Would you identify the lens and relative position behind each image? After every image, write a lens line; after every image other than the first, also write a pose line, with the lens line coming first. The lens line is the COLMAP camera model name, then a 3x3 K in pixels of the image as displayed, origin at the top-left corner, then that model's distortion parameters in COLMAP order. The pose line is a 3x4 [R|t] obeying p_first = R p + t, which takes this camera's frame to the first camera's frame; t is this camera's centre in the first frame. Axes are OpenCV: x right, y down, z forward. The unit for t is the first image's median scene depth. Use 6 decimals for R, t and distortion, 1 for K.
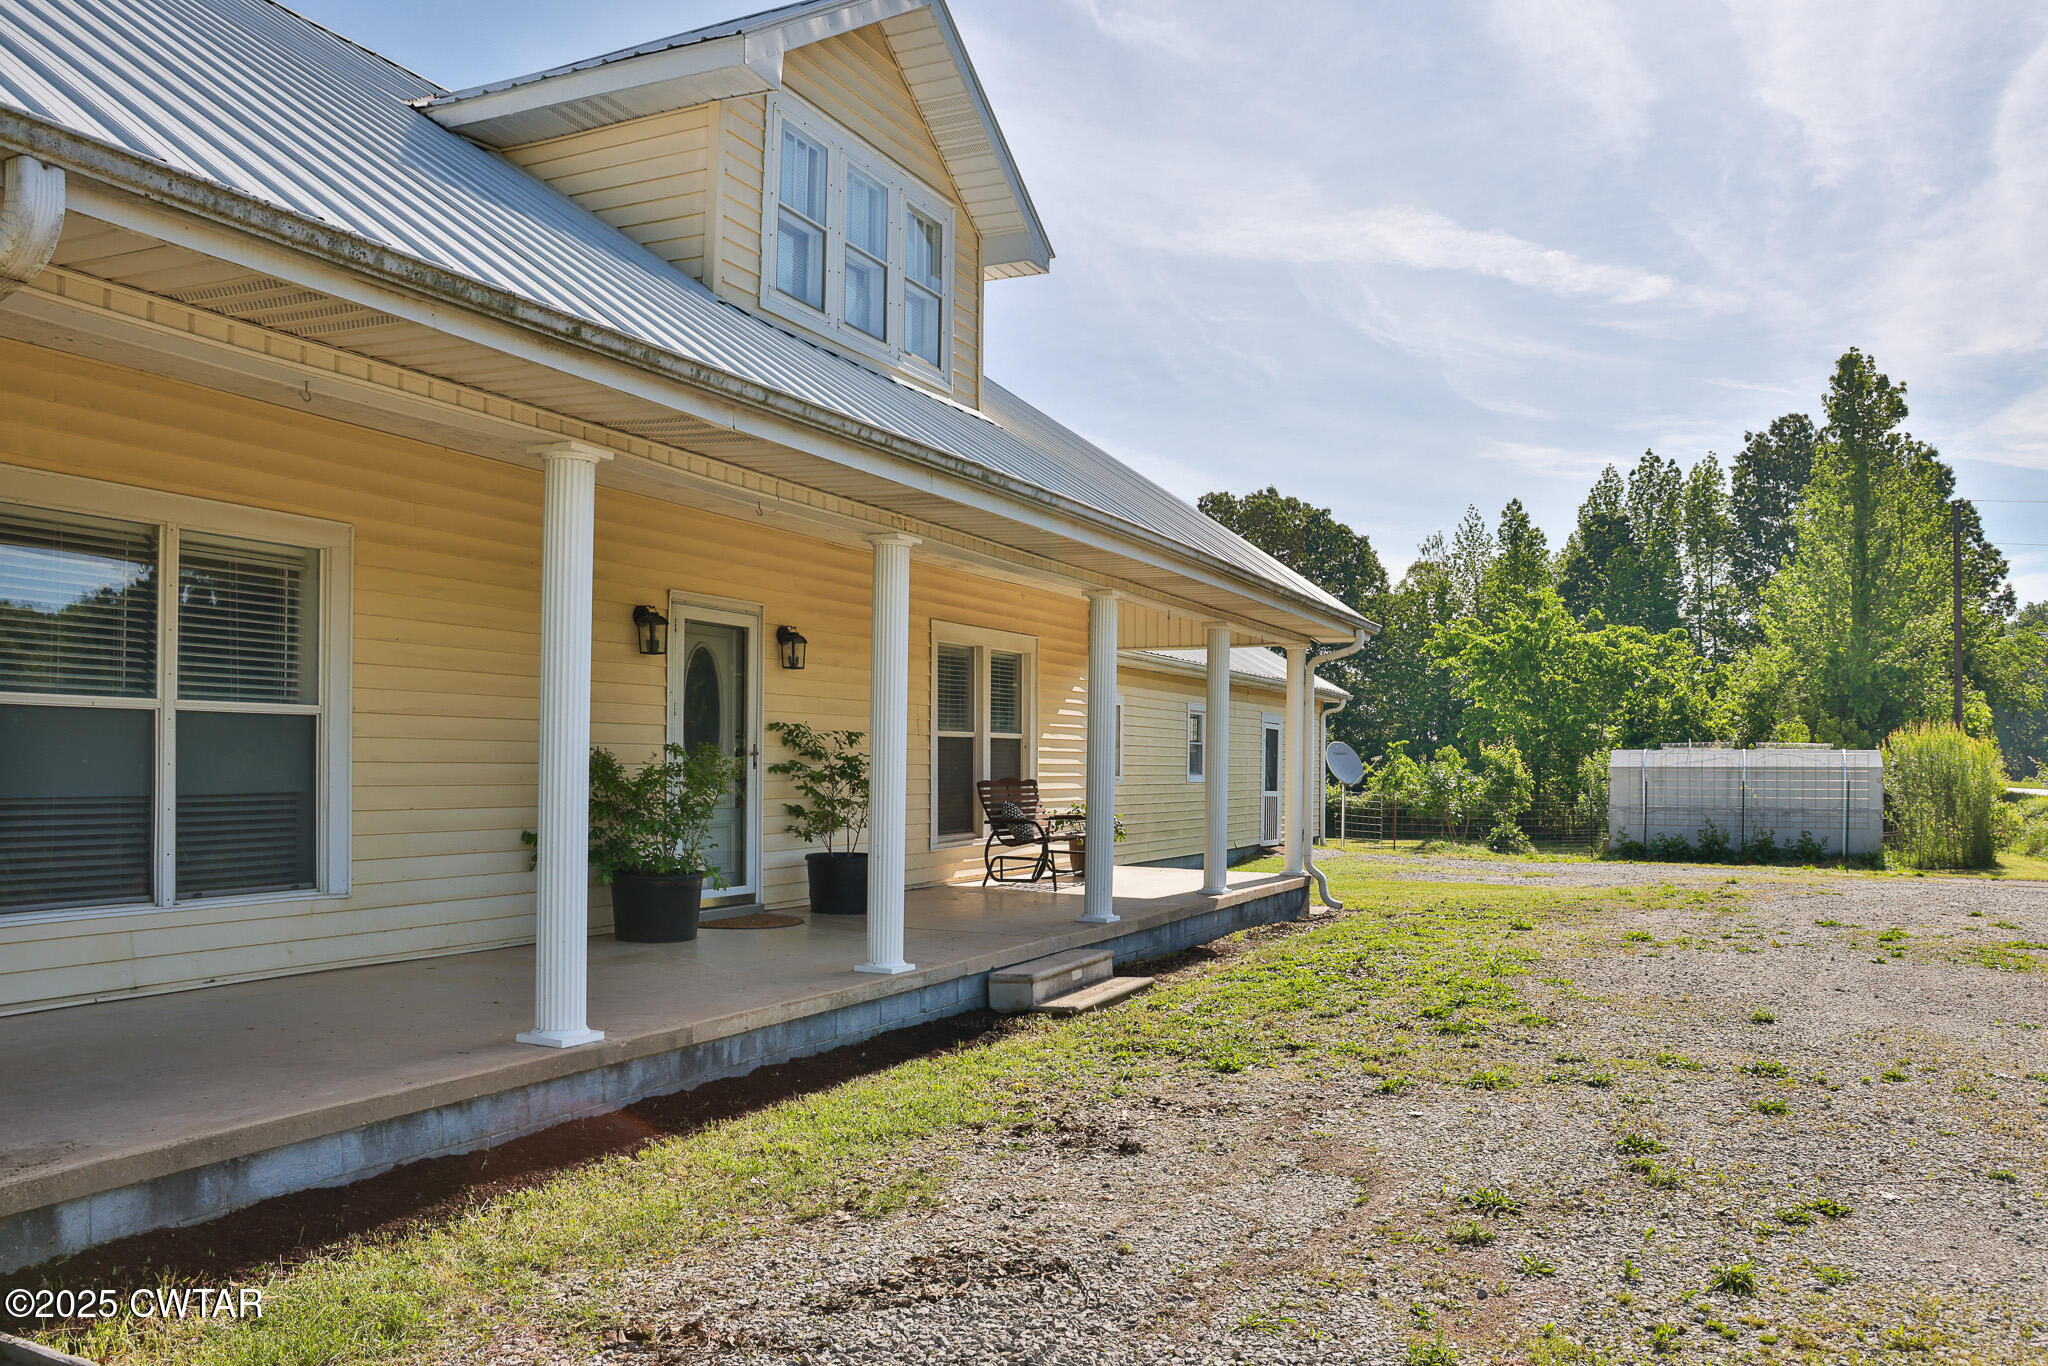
lens RADIAL K [[1510.4, 0, 1034.2], [0, 1510.4, 725.7], [0, 0, 1]] dist [-0.036028, 0.019592]
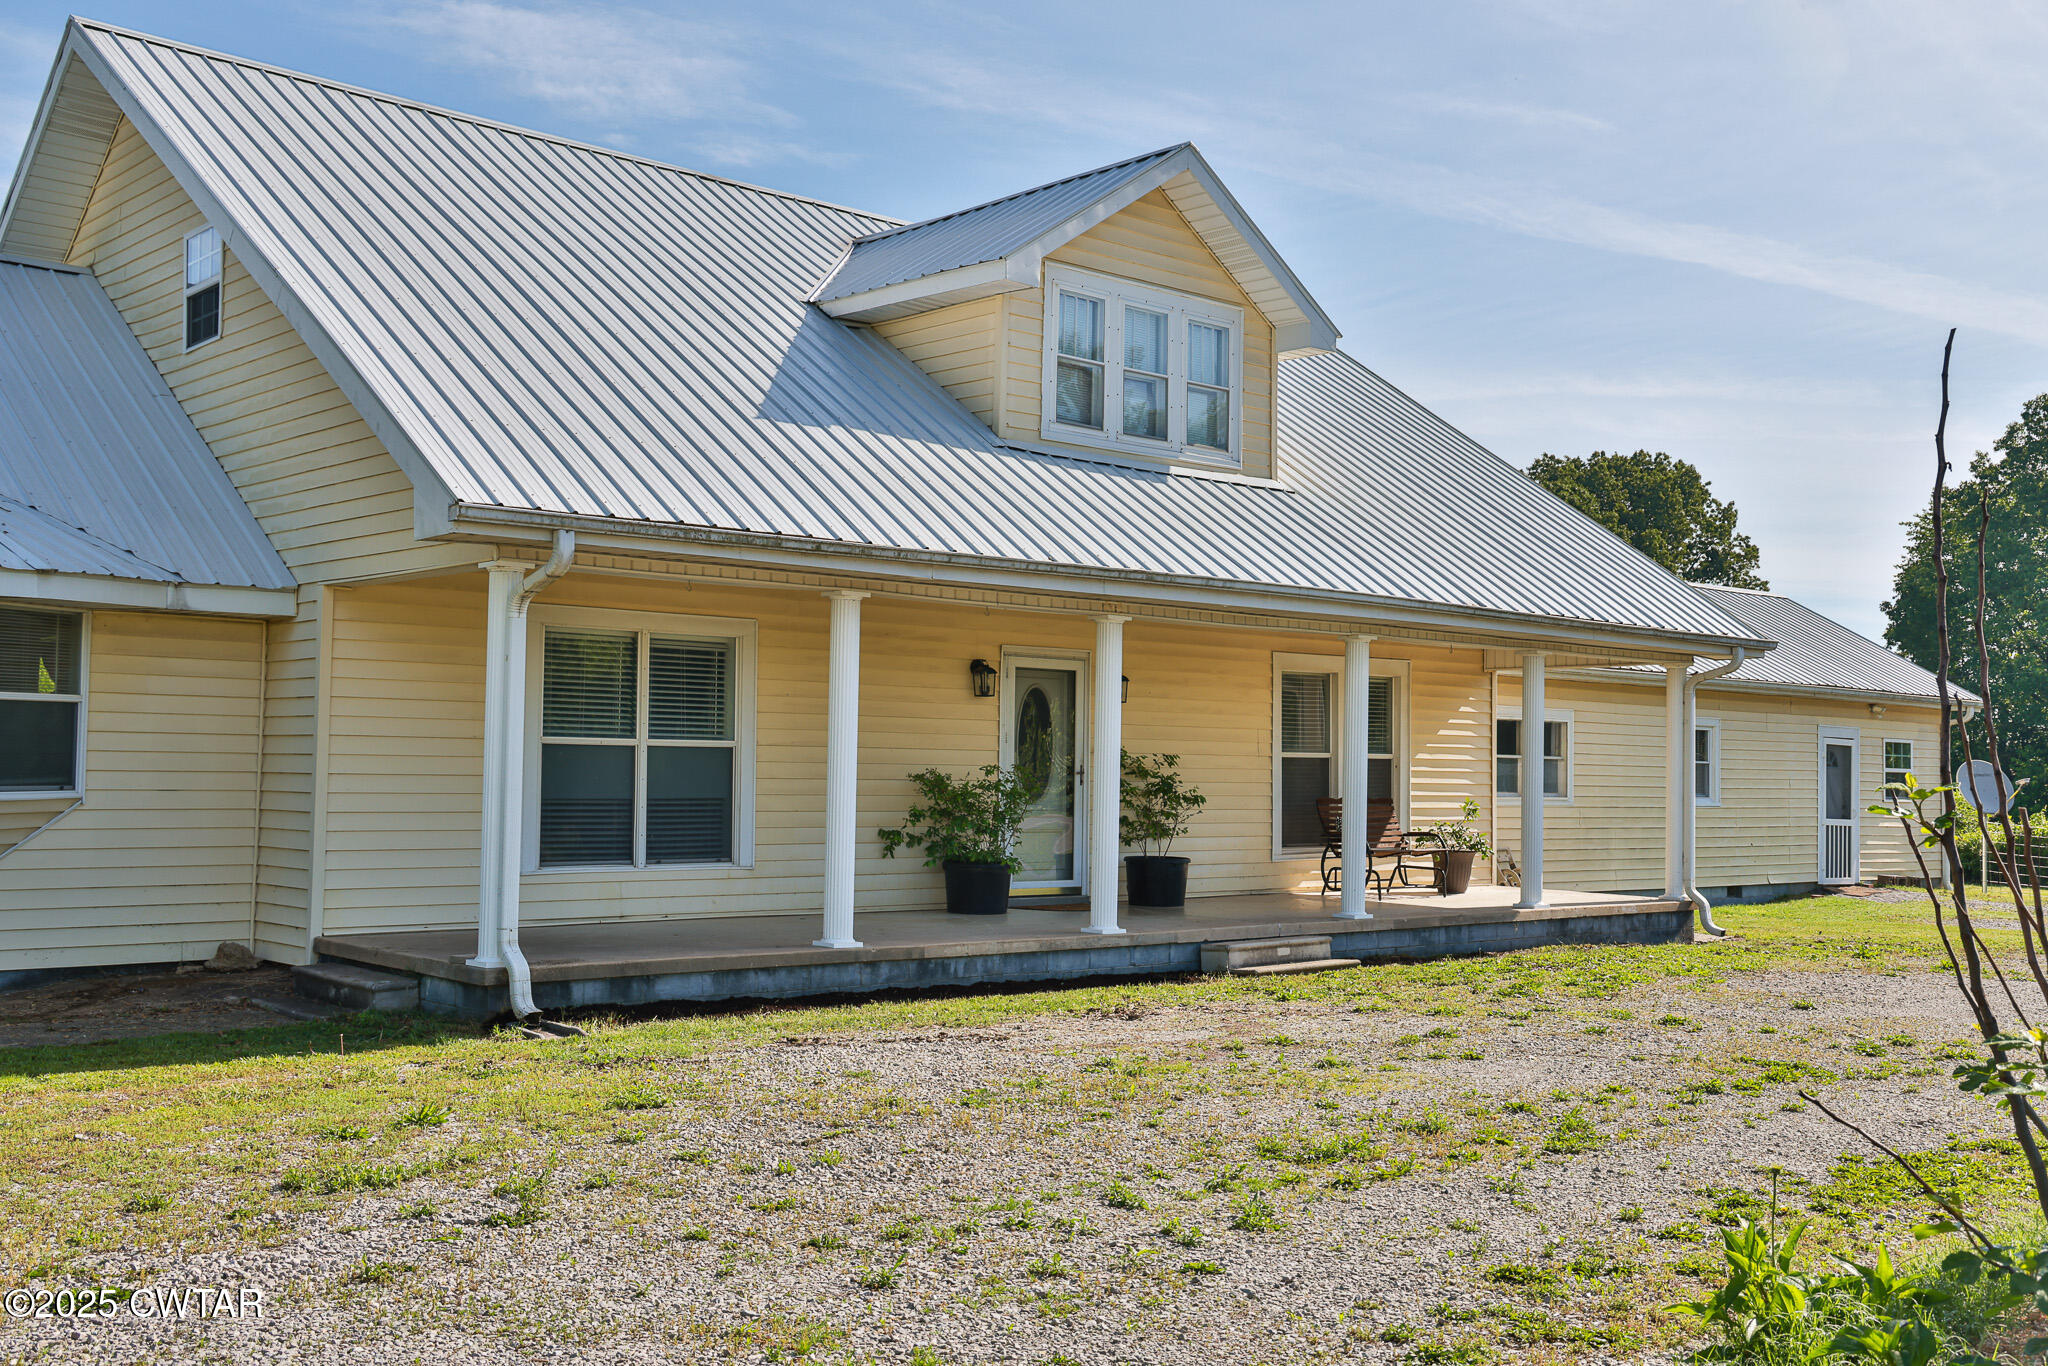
lens RADIAL K [[2139.6, 0, 1030.3], [0, 2139.6, 684.2], [0, 0, 1]] dist [0.119753, 0.000000]
pose [[0.924135, -0.010908, -0.381911, 0.545523], [0.003328, 0.999784, -0.020501, -0.022320], [0.382052, 0.017675, 0.923972, -0.772626]]
